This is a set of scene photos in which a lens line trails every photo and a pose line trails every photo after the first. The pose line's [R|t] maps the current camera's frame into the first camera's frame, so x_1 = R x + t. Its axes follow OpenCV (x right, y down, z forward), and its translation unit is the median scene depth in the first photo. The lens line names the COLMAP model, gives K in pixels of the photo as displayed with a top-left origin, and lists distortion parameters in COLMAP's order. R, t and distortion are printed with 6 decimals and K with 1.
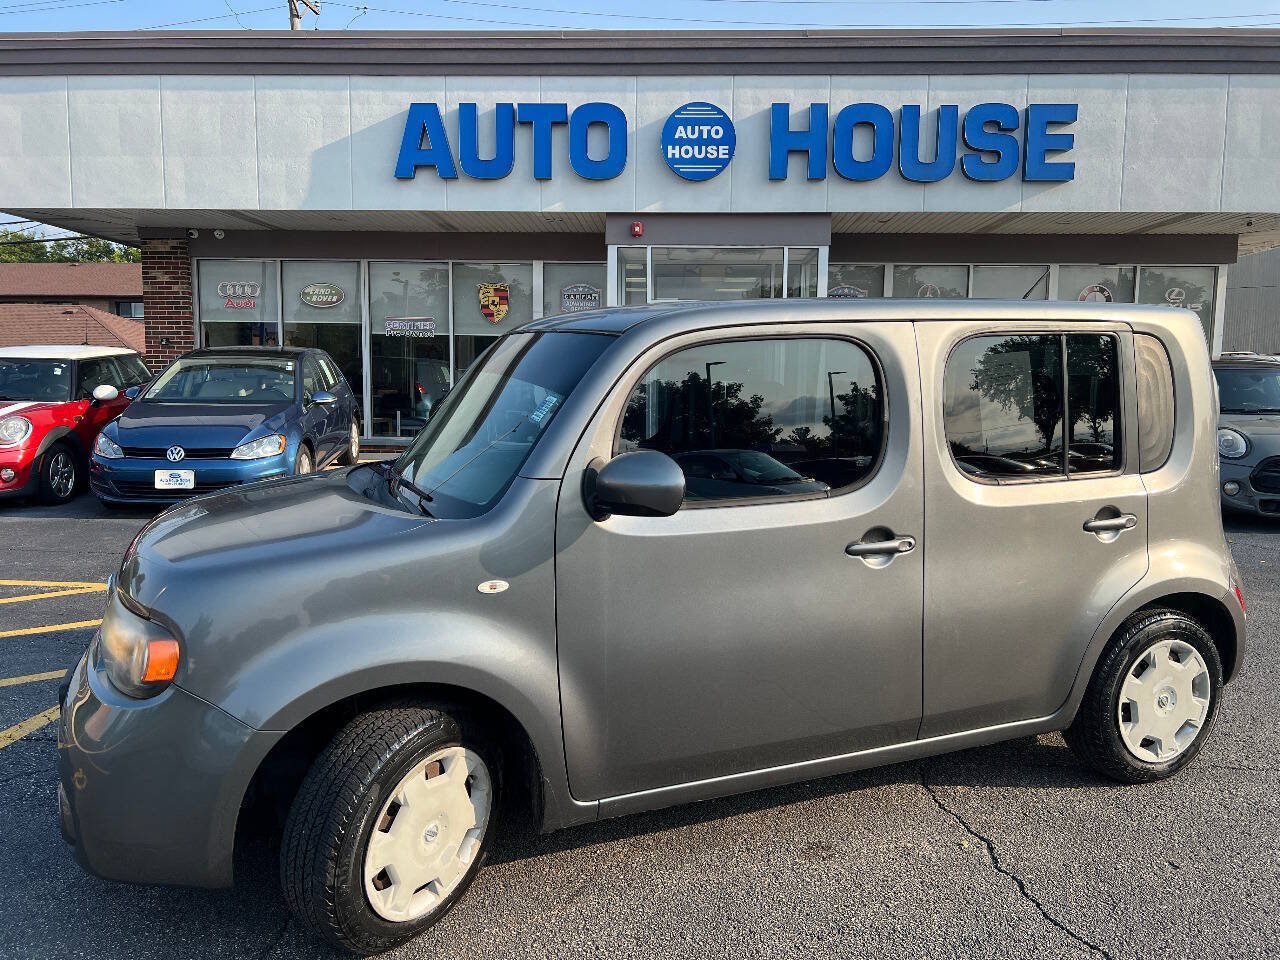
lens RADIAL K [[968.5, 0, 646.3], [0, 968.5, 477.3], [0, 0, 1]] dist [0.055586, -0.063137]
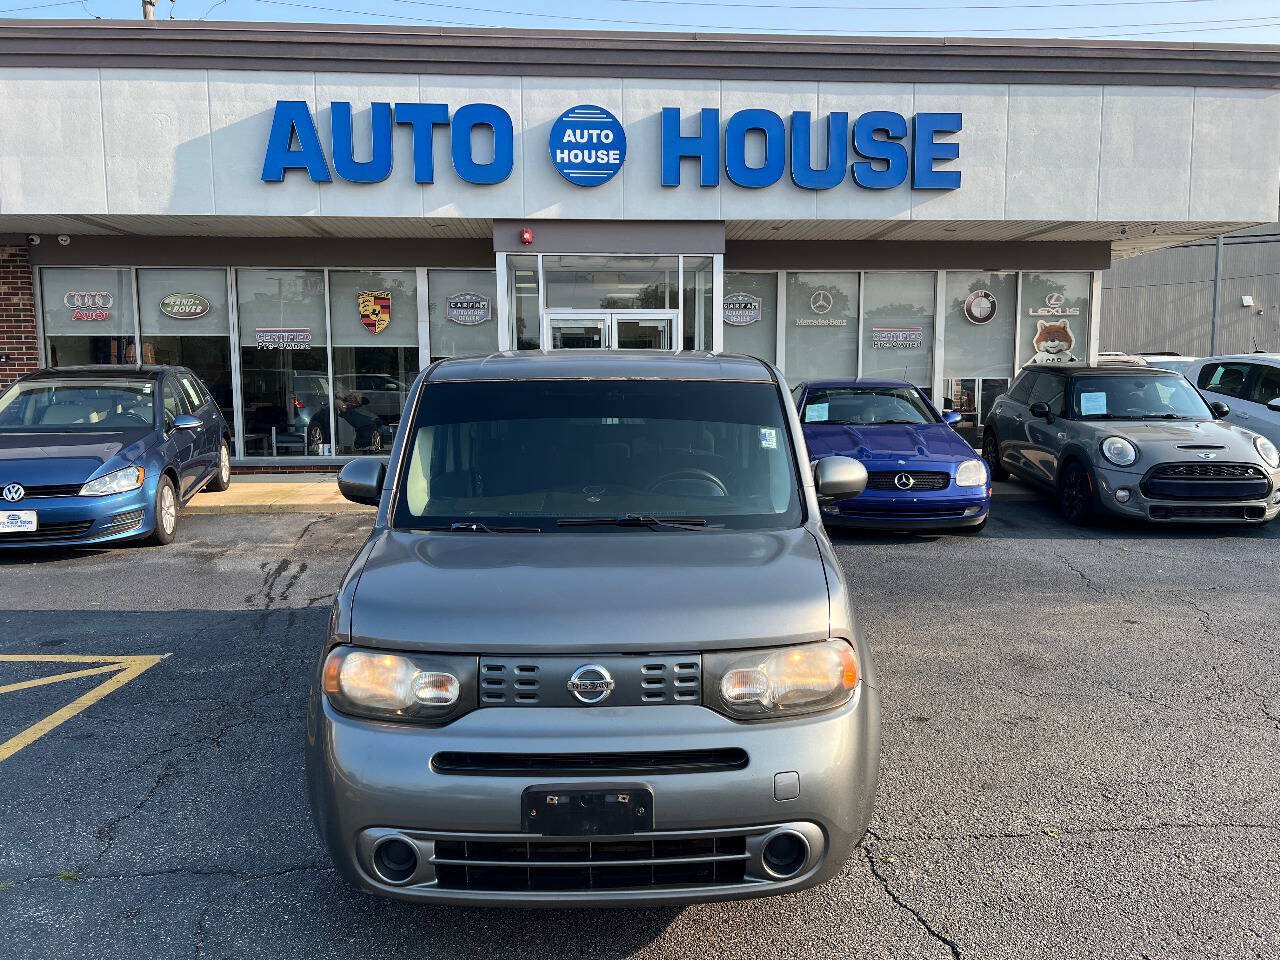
lens RADIAL K [[968.5, 0, 647.7], [0, 968.5, 478.3], [0, 0, 1]] dist [0.055586, -0.063137]
pose [[0.993261, -0.027909, 0.112491, -0.005389], [0.027497, 0.999608, 0.005209, -0.018705], [-0.112592, -0.002081, 0.993639, 0.033594]]
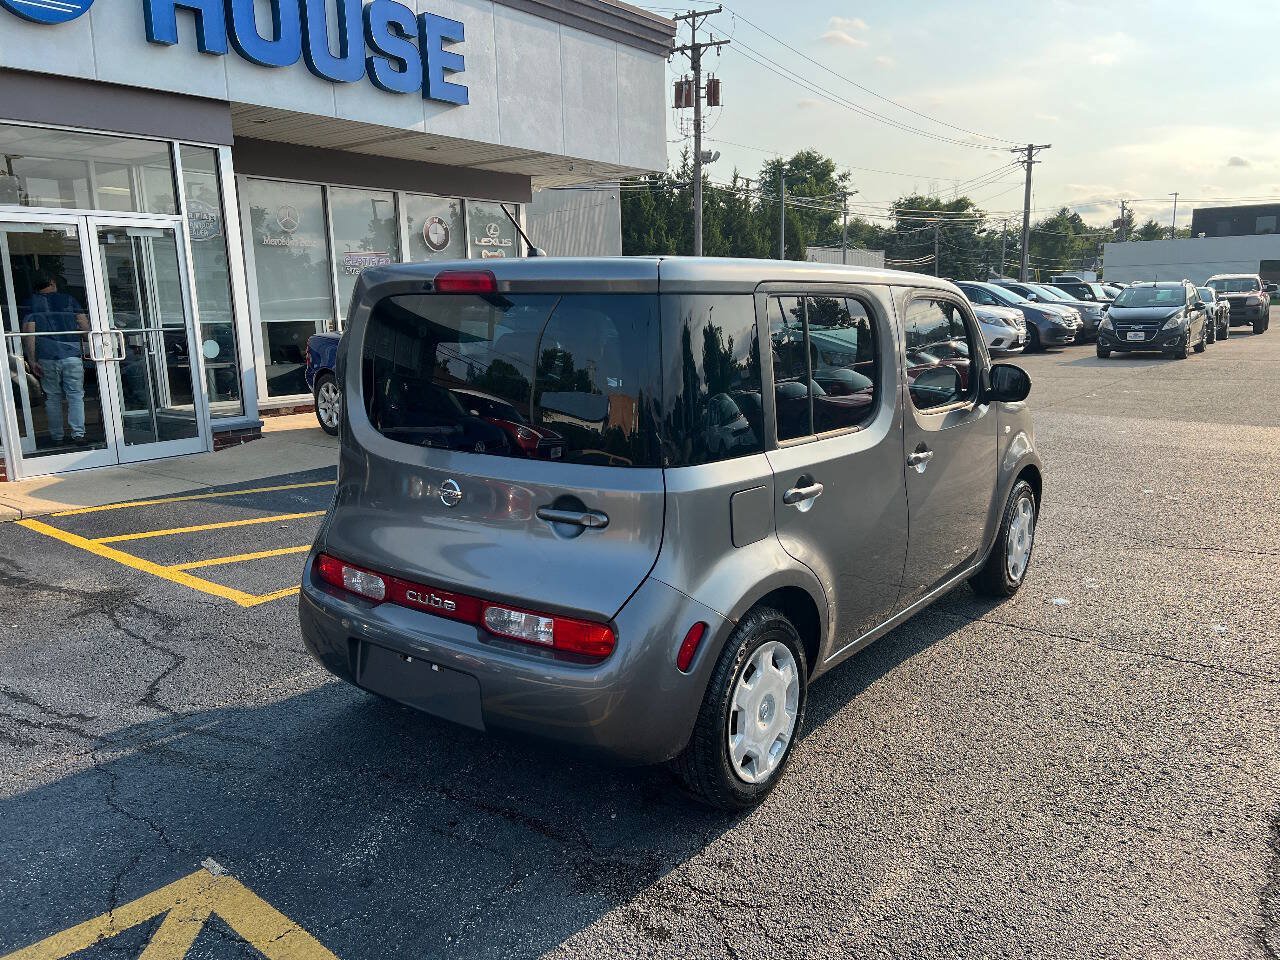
lens RADIAL K [[968.5, 0, 660.2], [0, 968.5, 480.1], [0, 0, 1]] dist [0.055586, -0.063137]
pose [[0.562273, -0.172023, 0.808862, -0.296072], [0.107701, 0.985027, 0.134621, -0.049170], [-0.819908, 0.011422, 0.572381, 0.297737]]
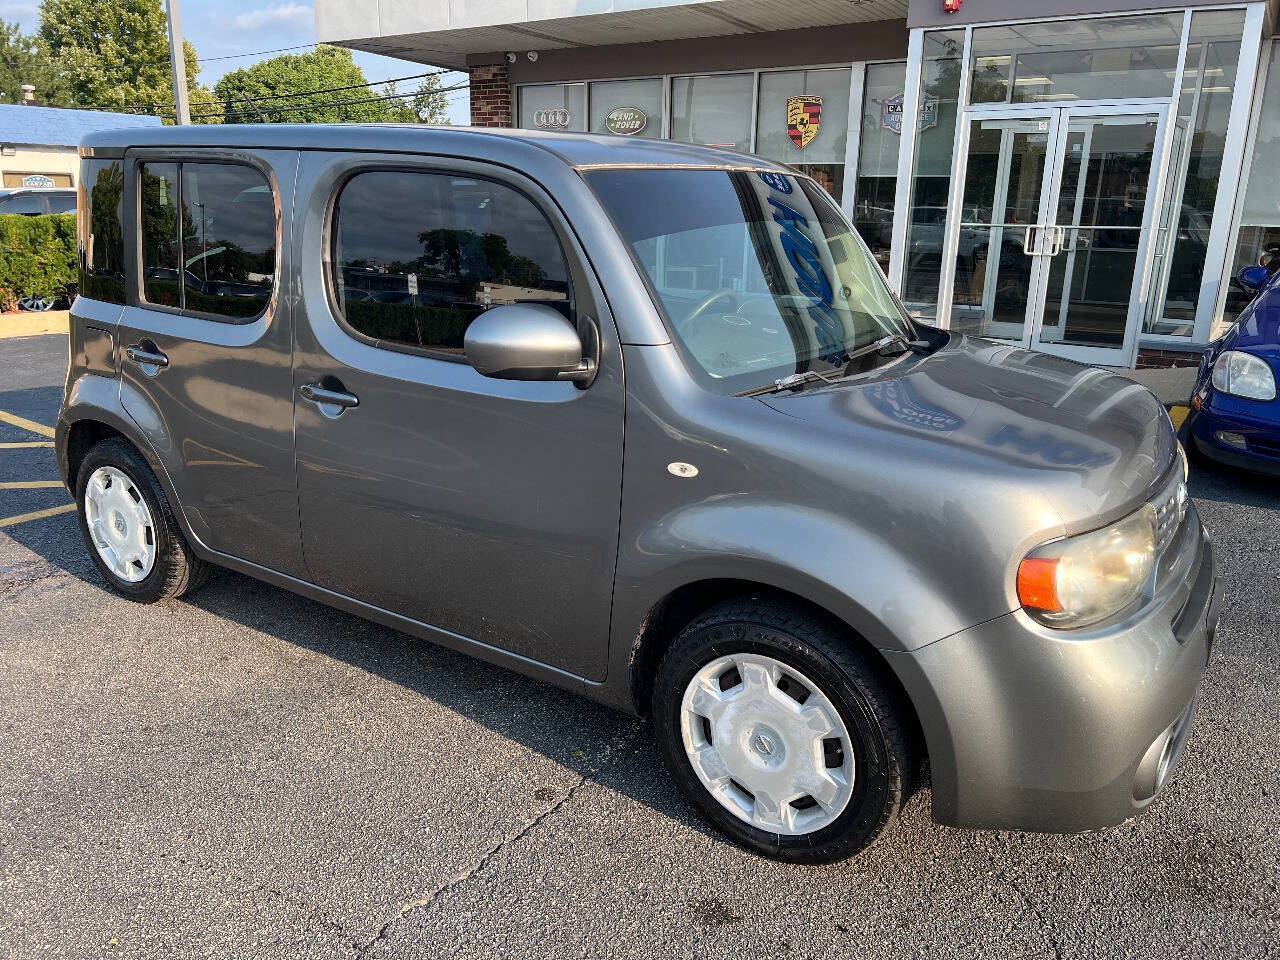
lens RADIAL K [[968.5, 0, 643.5], [0, 968.5, 484.3], [0, 0, 1]] dist [0.055586, -0.063137]
pose [[0.855954, 0.147754, -0.495491, 0.206959], [-0.062919, 0.980944, 0.183821, -0.030261], [0.513210, -0.126166, 0.848939, 0.248412]]
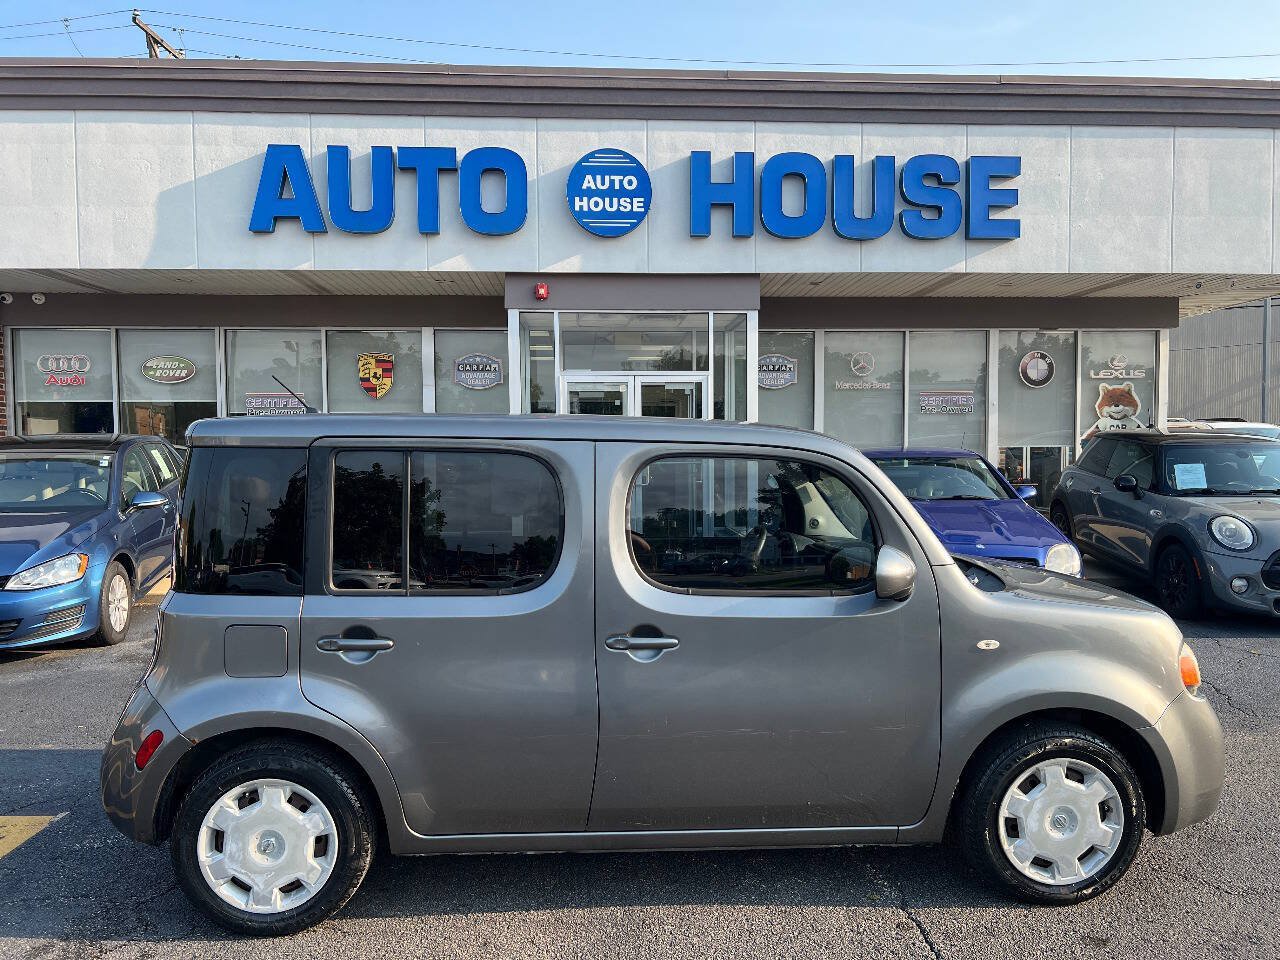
lens RADIAL K [[968.5, 0, 655.7], [0, 968.5, 488.3], [0, 0, 1]] dist [0.055586, -0.063137]
pose [[0.994192, -0.022638, 0.105215, -0.003194], [0.028290, 0.998218, -0.052535, -0.031910], [-0.103838, 0.055206, 0.993061, 0.140514]]
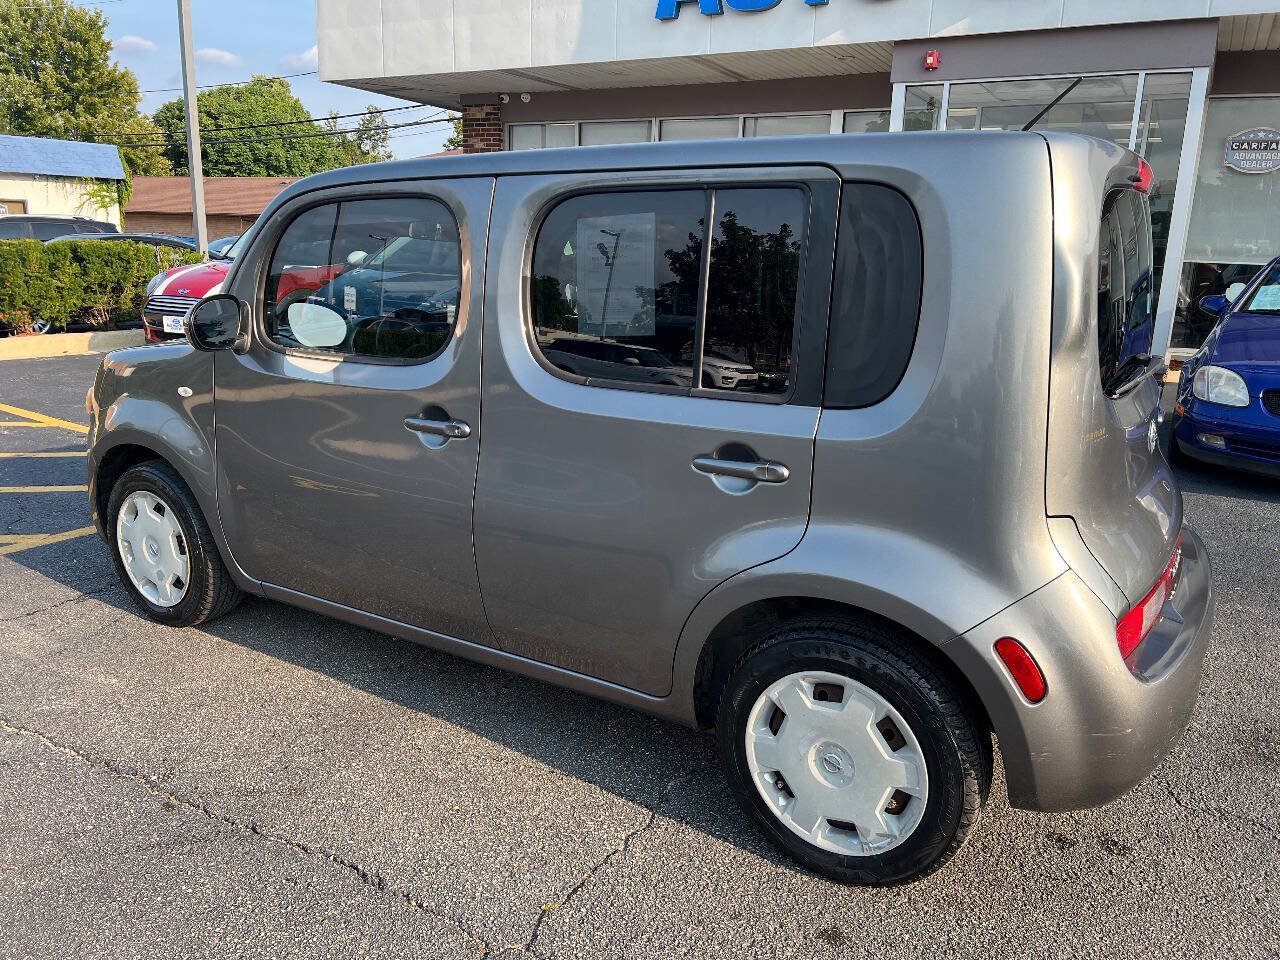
lens RADIAL K [[969.5, 0, 643.7], [0, 969.5, 467.6], [0, 0, 1]] dist [0.053157, -0.062414]
pose [[0.888780, 0.119241, -0.442552, 0.177557], [-0.066806, 0.988956, 0.132296, -0.019907], [0.453440, -0.088016, 0.886930, 0.170580]]
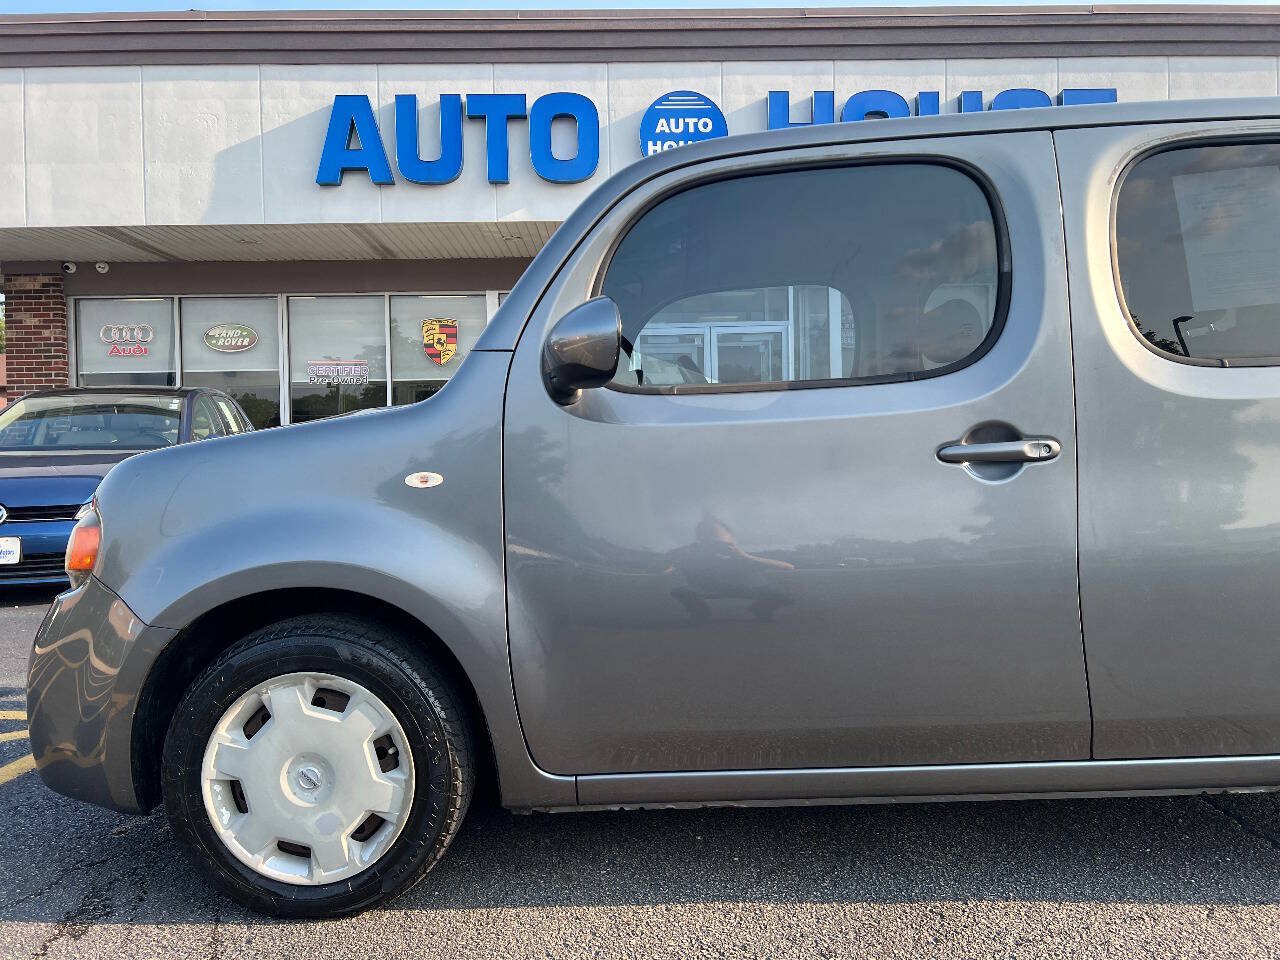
lens RADIAL K [[968.5, 0, 653.1], [0, 968.5, 468.9], [0, 0, 1]] dist [0.055586, -0.063137]
pose [[0.997130, -0.032989, 0.068137, -0.039942], [0.039373, 0.994738, -0.094584, 0.020685], [-0.064658, 0.096995, 0.993182, 0.191761]]
